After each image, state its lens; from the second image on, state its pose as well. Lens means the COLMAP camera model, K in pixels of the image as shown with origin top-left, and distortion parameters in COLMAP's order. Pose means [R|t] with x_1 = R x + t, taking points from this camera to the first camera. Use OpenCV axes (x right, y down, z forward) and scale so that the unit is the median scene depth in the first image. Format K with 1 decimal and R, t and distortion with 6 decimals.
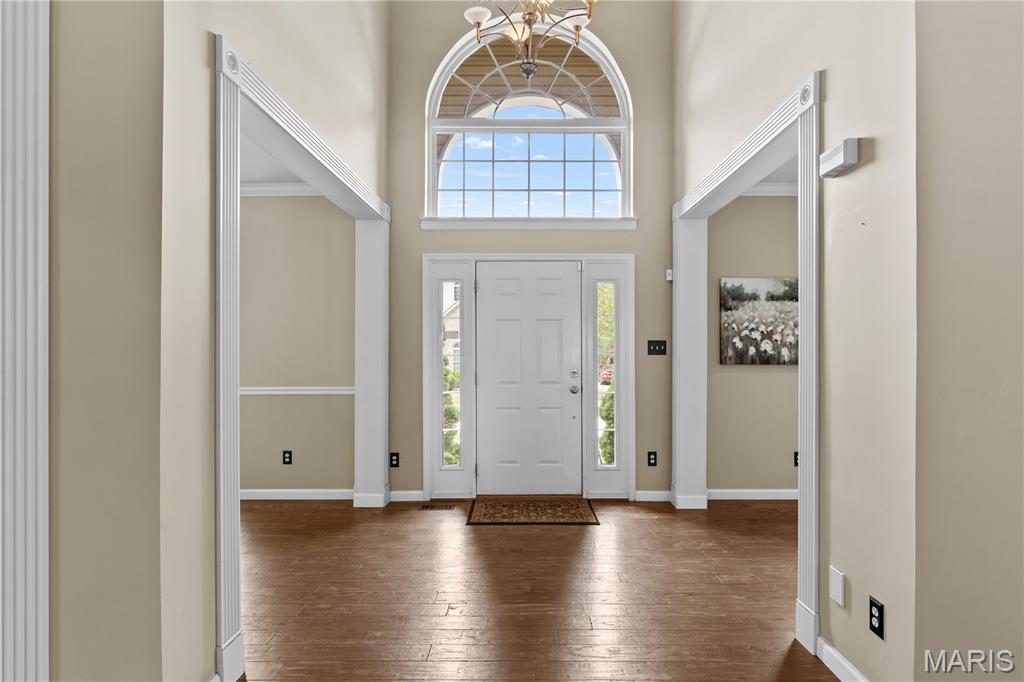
lens RADIAL K [[532.2, 0, 521.6], [0, 532.2, 345.8], [0, 0, 1]] dist [-0.005200, -0.000496]
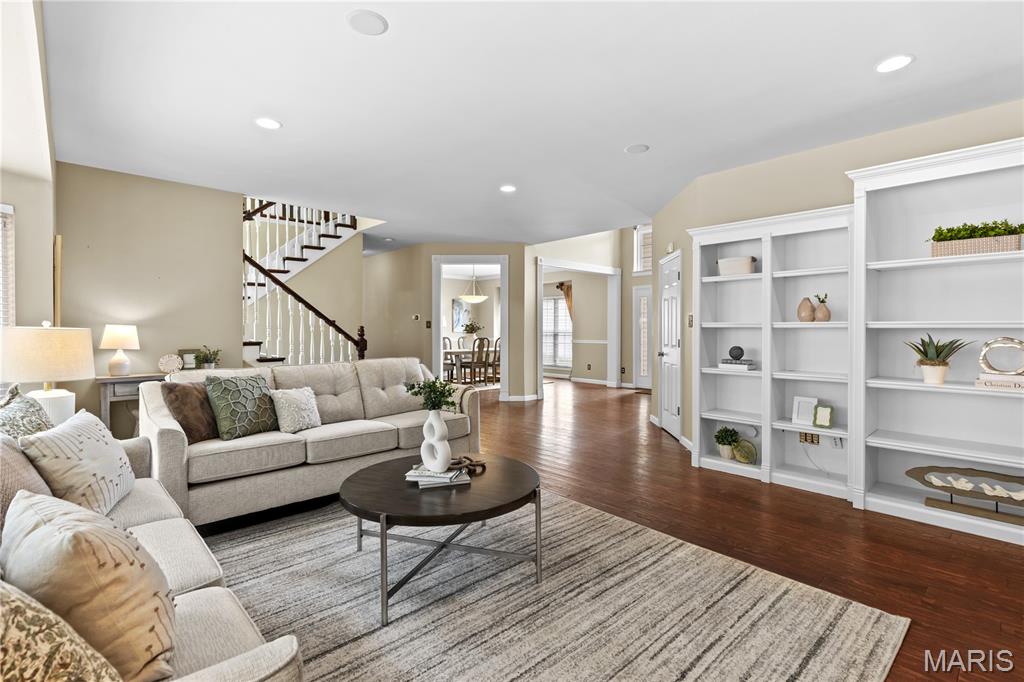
lens RADIAL K [[476.9, 0, 519.0], [0, 476.9, 331.2], [0, 0, 1]] dist [0.005211, 0.000415]
pose [[0.686265, 0.005954, -0.727328, 1.080377], [-0.000128, 0.999967, 0.008065, 0.013329], [0.727352, -0.005441, 0.686243, -0.906753]]
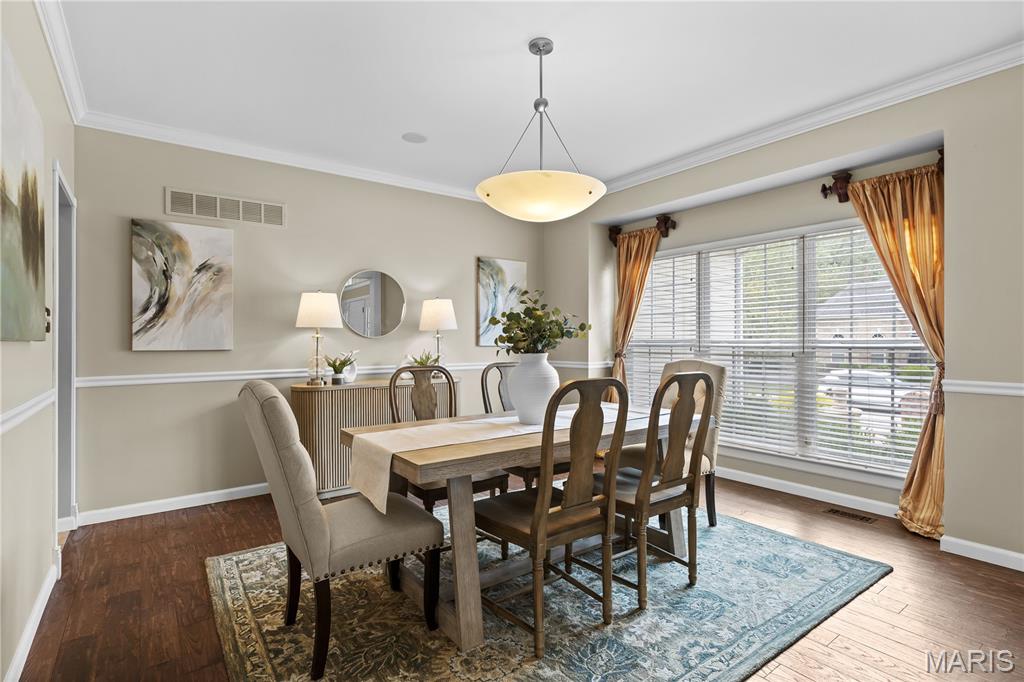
lens RADIAL K [[485.0, 0, 517.1], [0, 485.0, 342.5], [0, 0, 1]] dist [-0.004637, 0.001073]
pose [[0.602474, 0.003784, -0.798130, -0.416522], [0.000615, 0.999986, 0.005205, 0.030134], [0.798139, -0.003627, 0.602463, 0.232239]]
